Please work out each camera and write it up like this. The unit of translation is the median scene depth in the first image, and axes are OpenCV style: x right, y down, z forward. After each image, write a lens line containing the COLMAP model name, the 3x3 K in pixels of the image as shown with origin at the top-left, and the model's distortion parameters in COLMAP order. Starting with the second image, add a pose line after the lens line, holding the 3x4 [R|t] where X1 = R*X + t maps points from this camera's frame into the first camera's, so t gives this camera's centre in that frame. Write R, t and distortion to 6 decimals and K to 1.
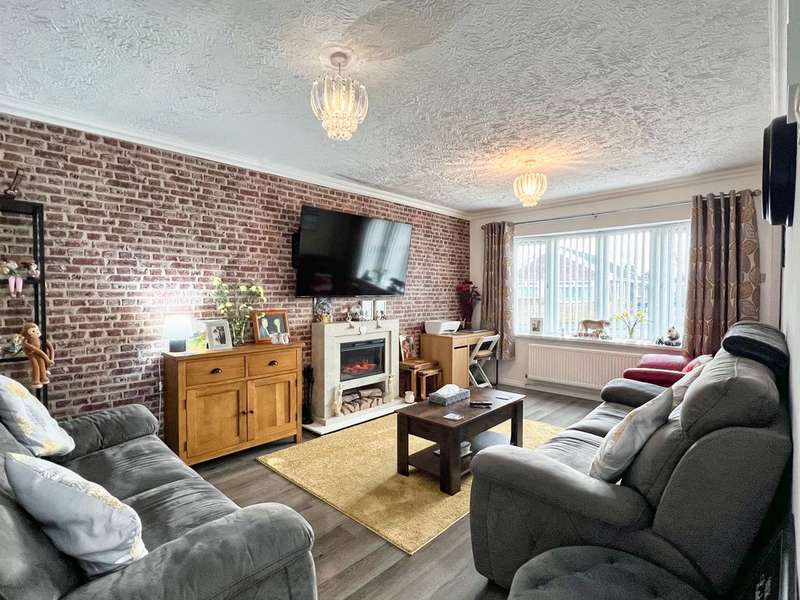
lens RADIAL K [[397.2, 0, 400.0], [0, 397.2, 300.0], [0, 0, 1]] dist [-0.000824, 0.000651]
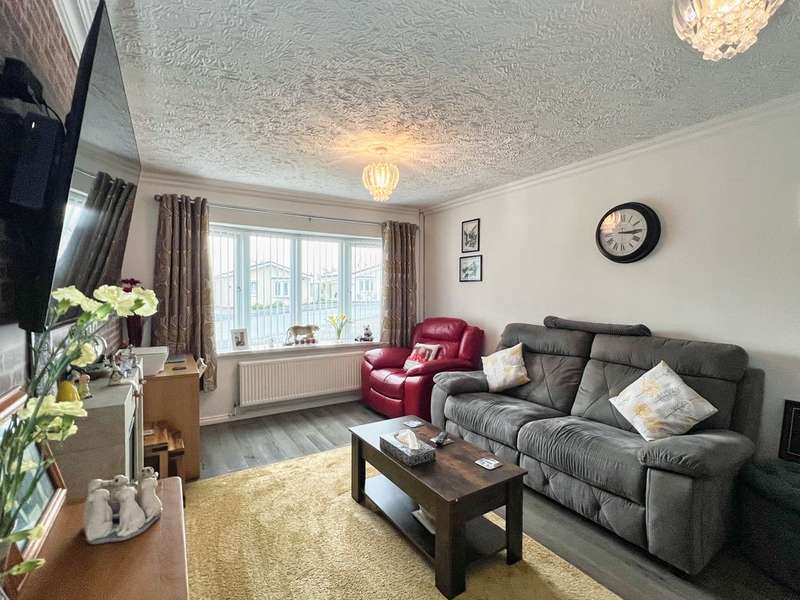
lens RADIAL K [[374.5, 0, 400.0], [0, 374.5, 300.0], [0, 0, 1]] dist [0.001365, 0.000383]
pose [[0.251756, -0.019069, 0.967603, -0.332139], [0.020125, 0.999693, 0.014465, -0.020108], [-0.967582, 0.015832, 0.252062, 0.537186]]
